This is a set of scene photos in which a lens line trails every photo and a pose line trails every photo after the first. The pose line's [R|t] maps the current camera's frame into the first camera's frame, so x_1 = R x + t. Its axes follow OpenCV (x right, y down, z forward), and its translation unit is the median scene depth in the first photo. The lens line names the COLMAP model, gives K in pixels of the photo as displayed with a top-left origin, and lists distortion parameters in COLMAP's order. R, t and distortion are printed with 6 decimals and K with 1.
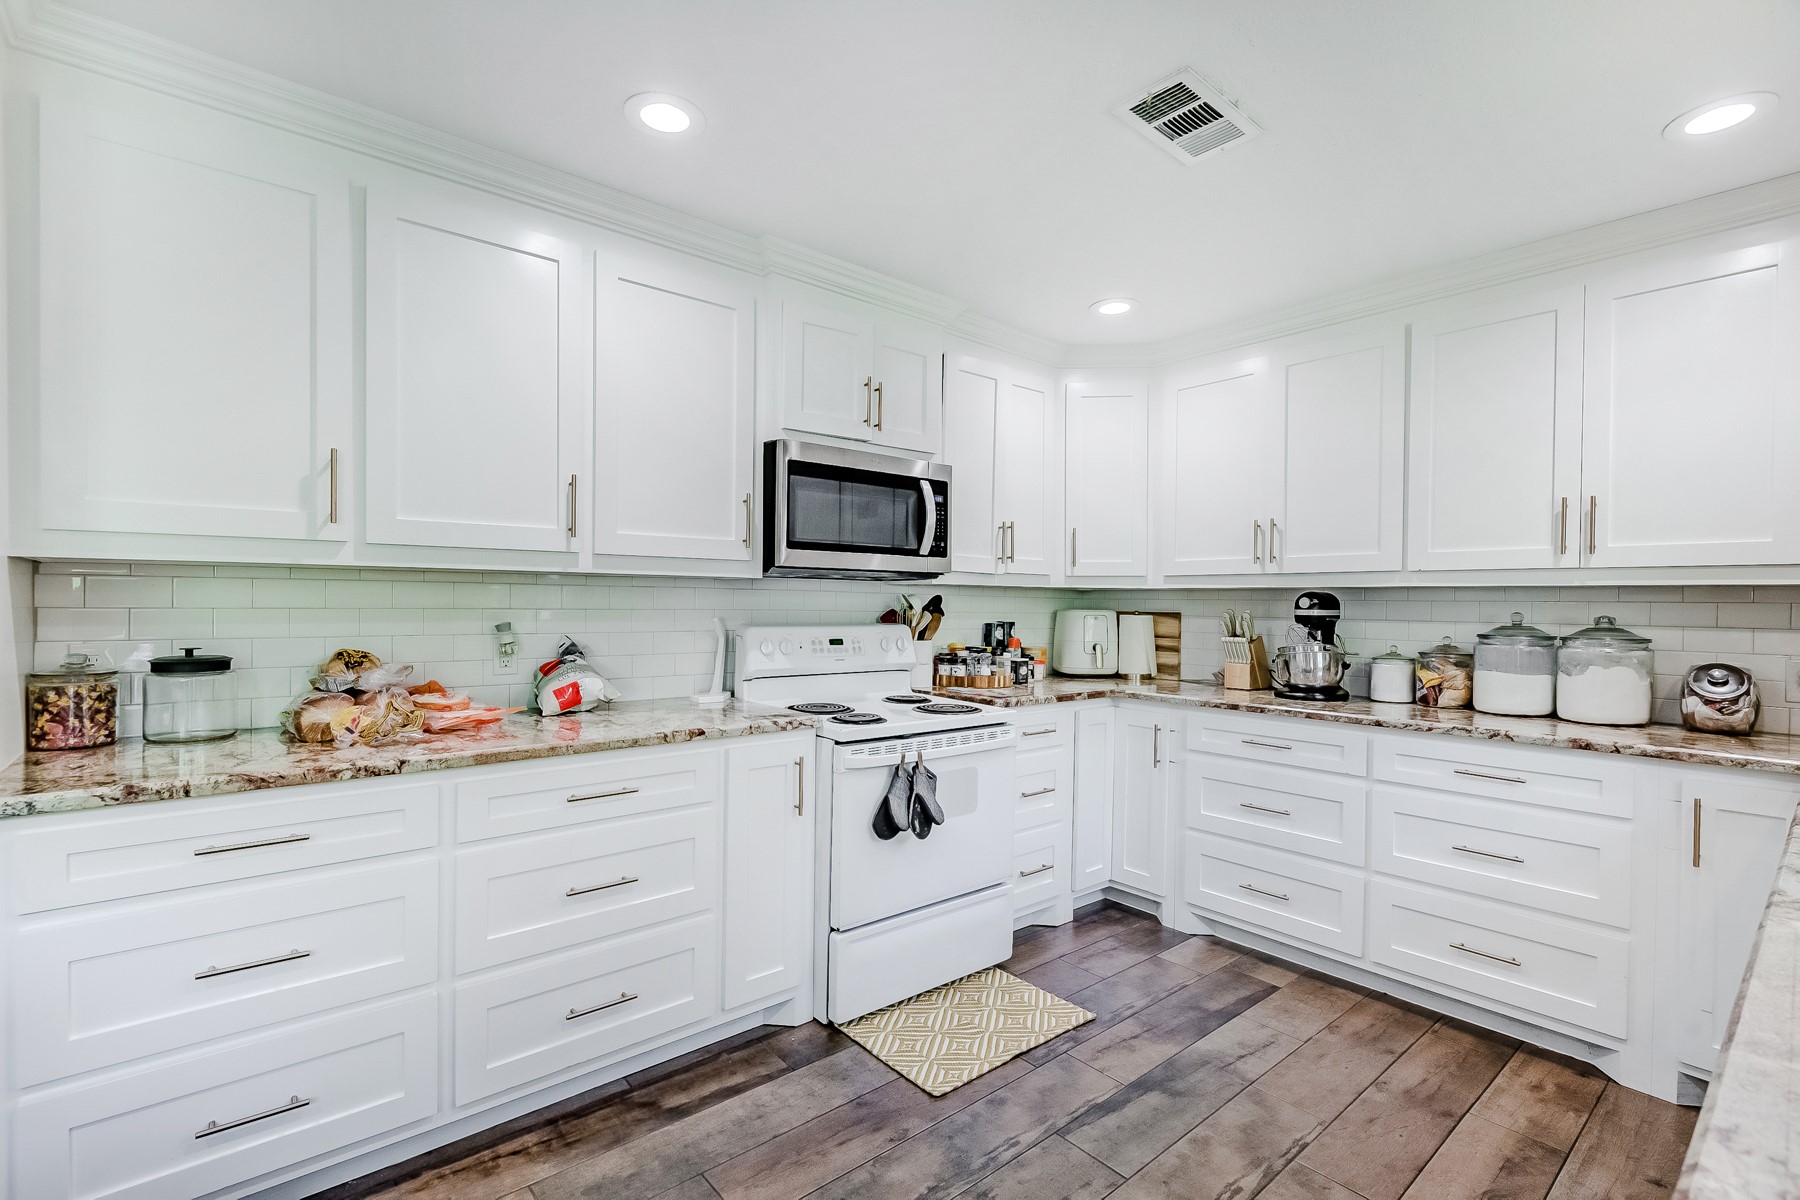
lens RADIAL K [[808.4, 0, 895.0], [0, 808.4, 610.0], [0, 0, 1]] dist [0.006471, -0.005469]
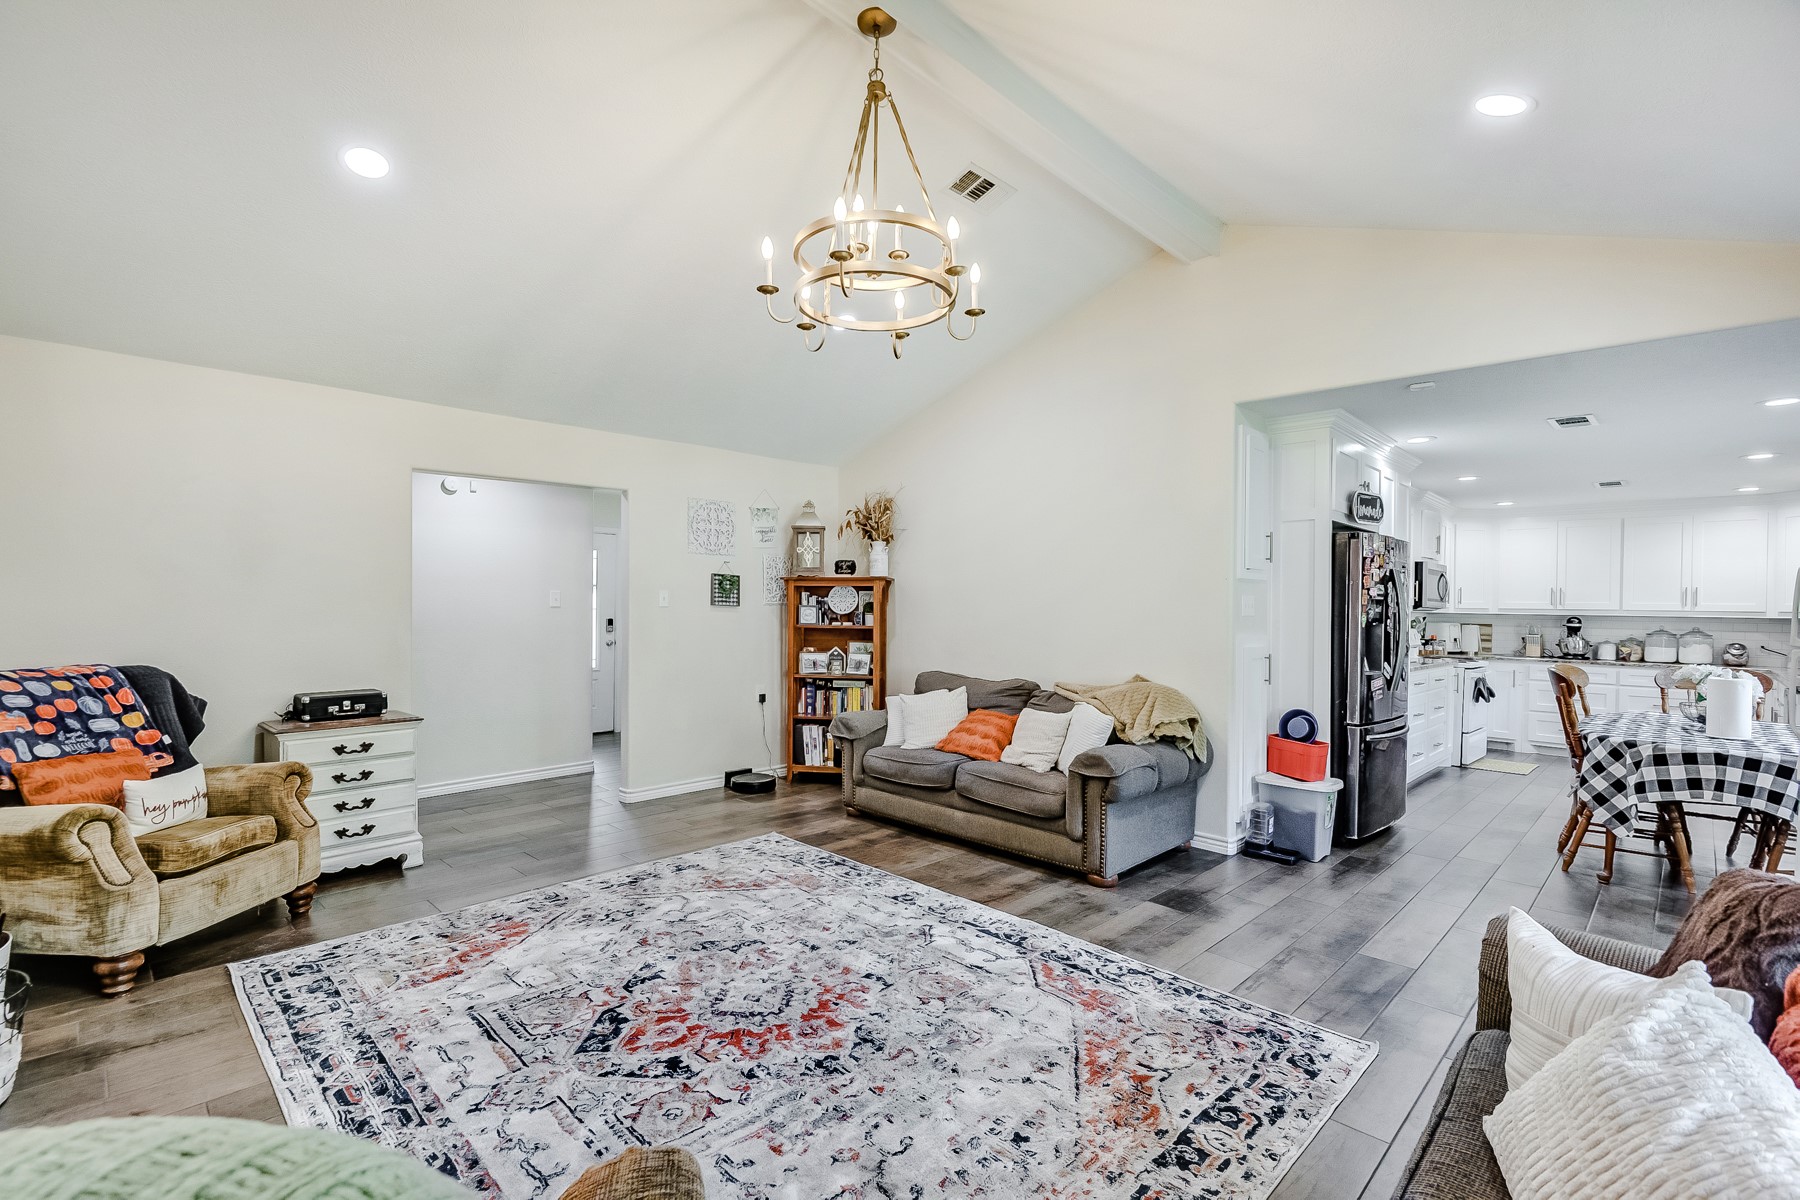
lens RADIAL K [[808.4, 0, 894.9], [0, 808.4, 609.7], [0, 0, 1]] dist [0.006471, -0.005469]
pose [[0.995760, 0.007902, 0.091651, -2.146279], [-0.007213, 0.999943, -0.007843, -0.010931], [-0.091708, 0.007148, 0.995760, -1.550880]]
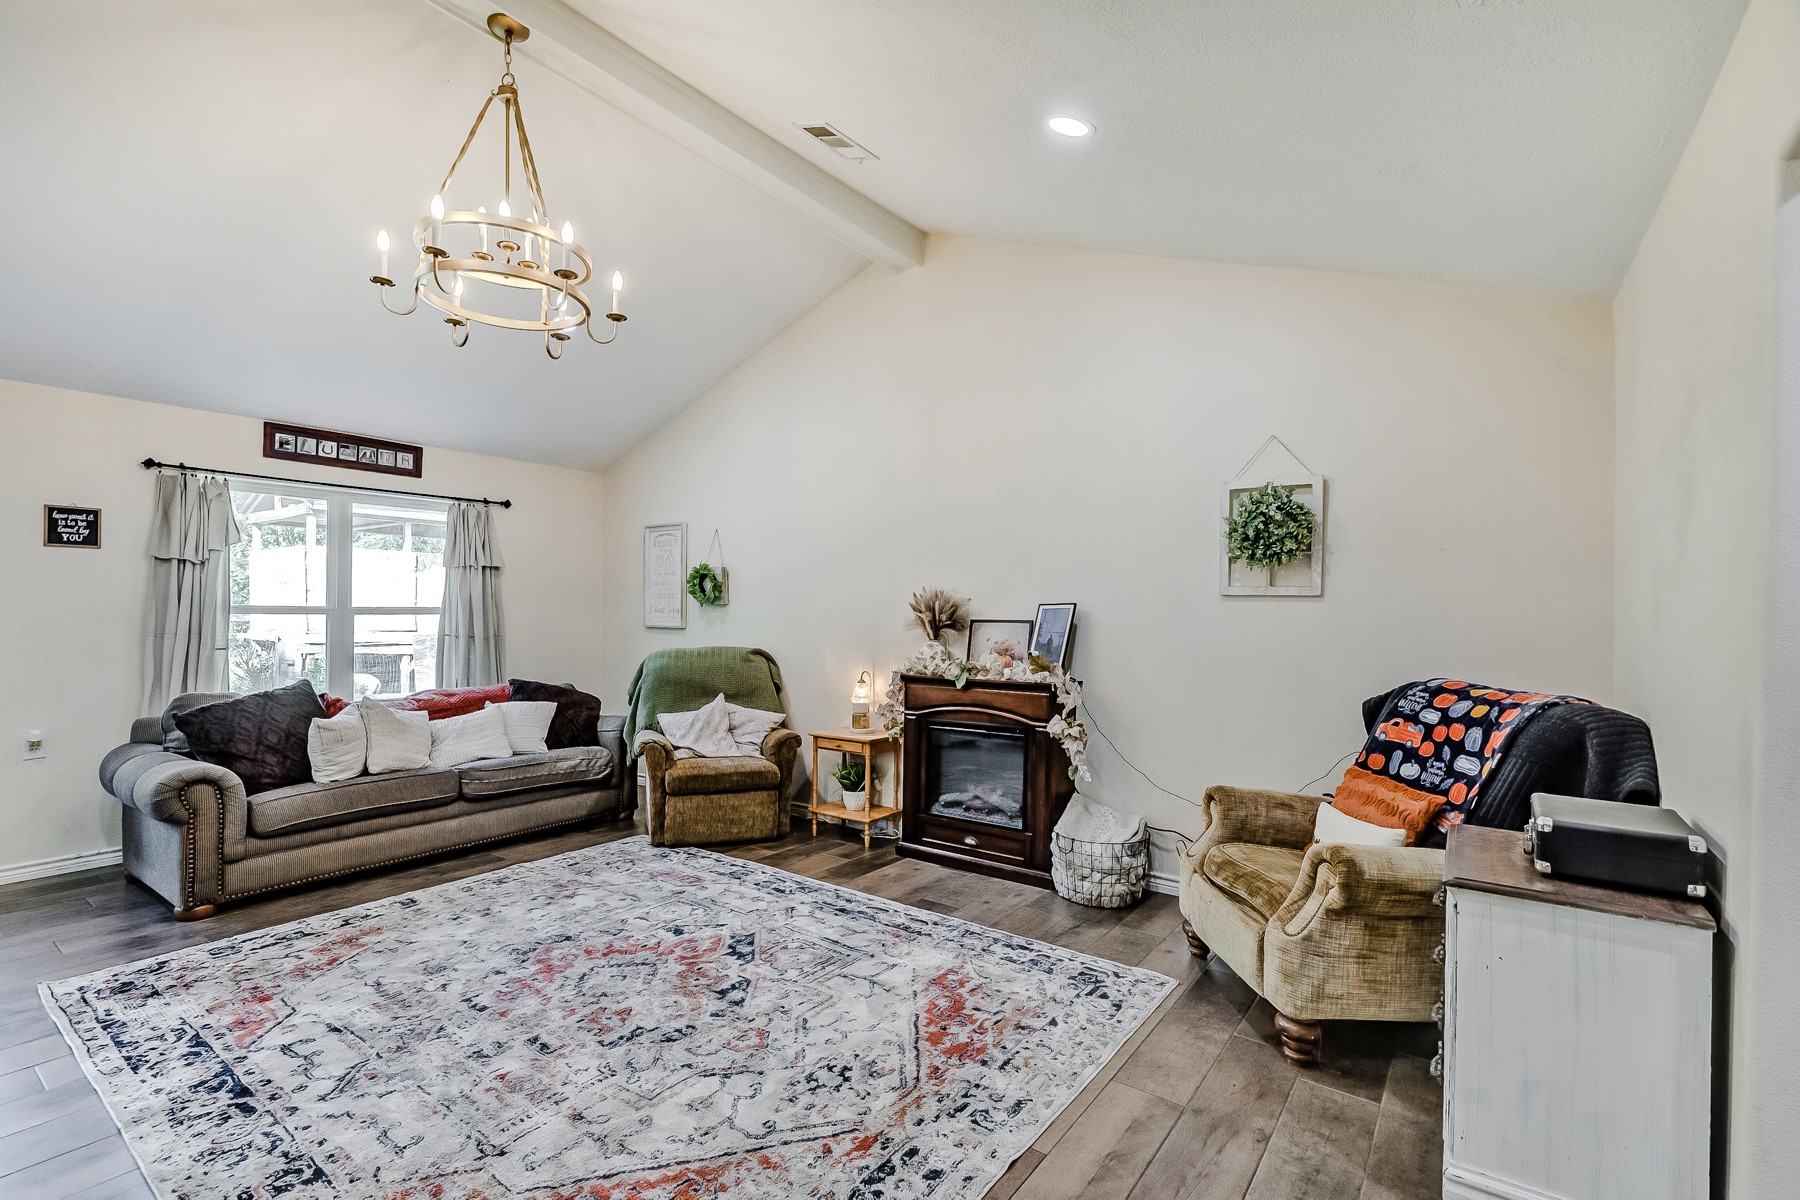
lens RADIAL K [[808.4, 0, 899.0], [0, 808.4, 610.0], [0, 0, 1]] dist [0.006471, -0.005469]
pose [[-0.971177, -0.009573, -0.238166, -2.324725], [-0.010682, 0.999937, 0.003365, -0.020318], [0.238119, 0.005813, -0.971219, 0.553460]]
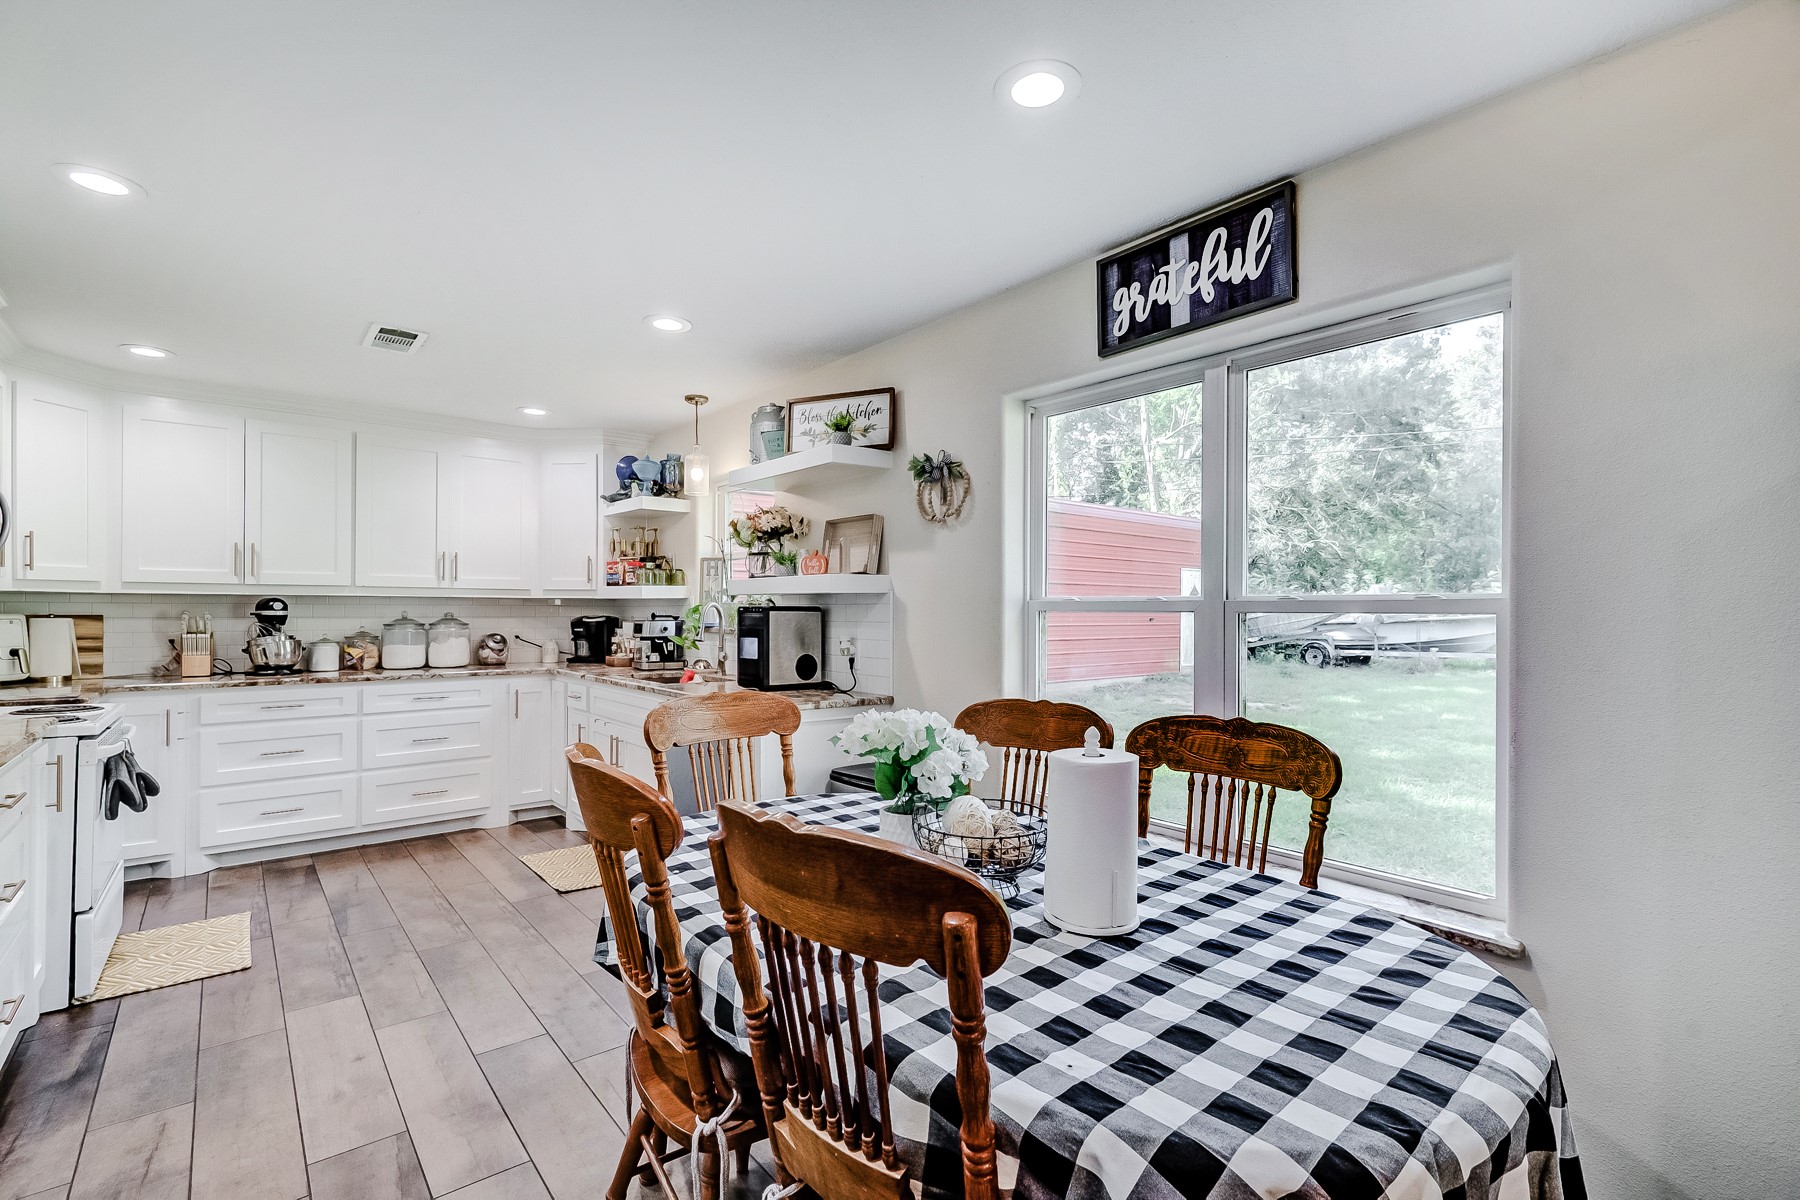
lens RADIAL K [[808.4, 0, 892.9], [0, 808.4, 609.0], [0, 0, 1]] dist [0.006471, -0.005469]
pose [[0.007155, -0.009088, 0.999933, -1.019753], [0.007273, 0.999933, 0.009036, -0.009821], [-0.999948, 0.007208, 0.007221, -0.082342]]
